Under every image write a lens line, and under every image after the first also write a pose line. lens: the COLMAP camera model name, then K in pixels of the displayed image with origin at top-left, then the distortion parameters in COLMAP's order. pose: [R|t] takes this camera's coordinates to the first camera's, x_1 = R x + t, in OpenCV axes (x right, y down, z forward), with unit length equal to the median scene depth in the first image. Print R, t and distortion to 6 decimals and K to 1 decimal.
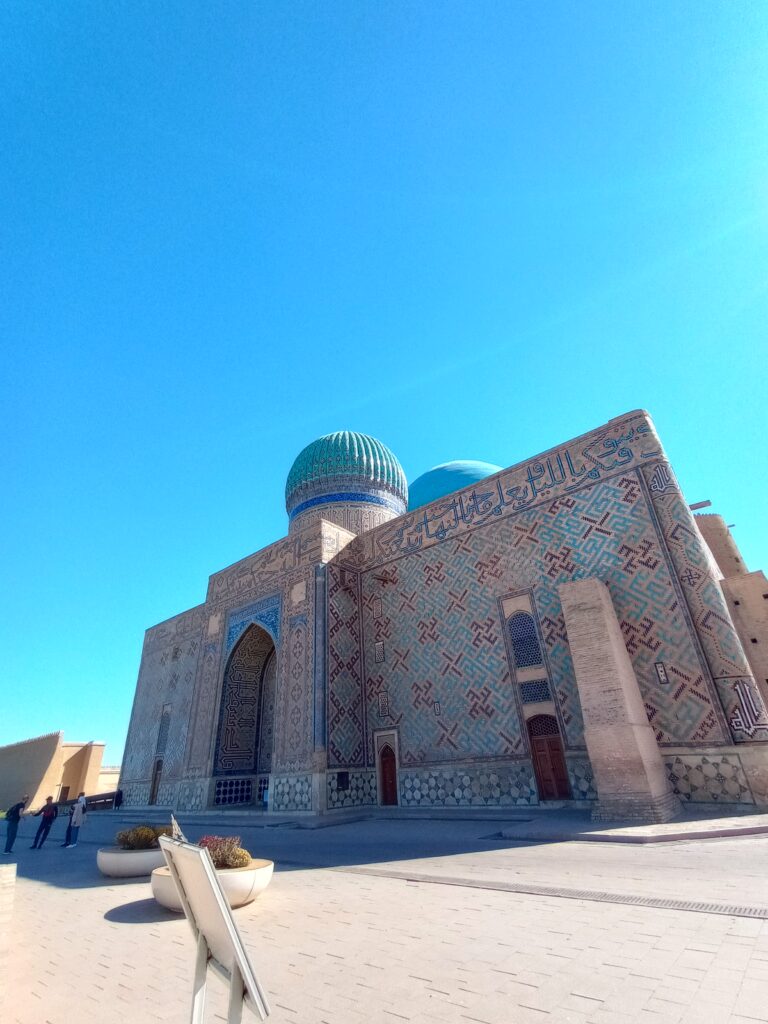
lens RADIAL K [[462.3, 0, 384.0], [0, 462.3, 512.0], [0, 0, 1]] dist [-0.013238, -0.000627]
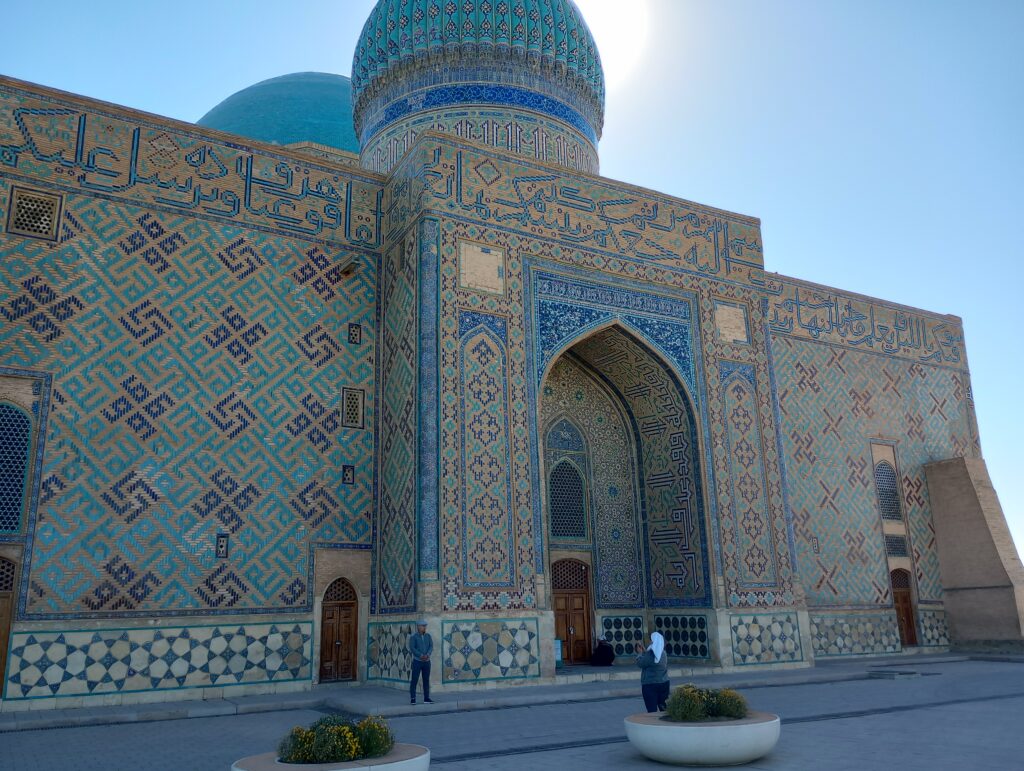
lens RADIAL K [[812.0, 0, 512.0], [0, 812.0, 385.5], [0, 0, 1]] dist [-0.008604, -0.006819]
pose [[0.370176, 0.302823, 0.878219, -1.401885], [-0.460398, 0.880910, -0.109689, 0.585783], [-0.806848, -0.363726, 0.465511, 0.885816]]
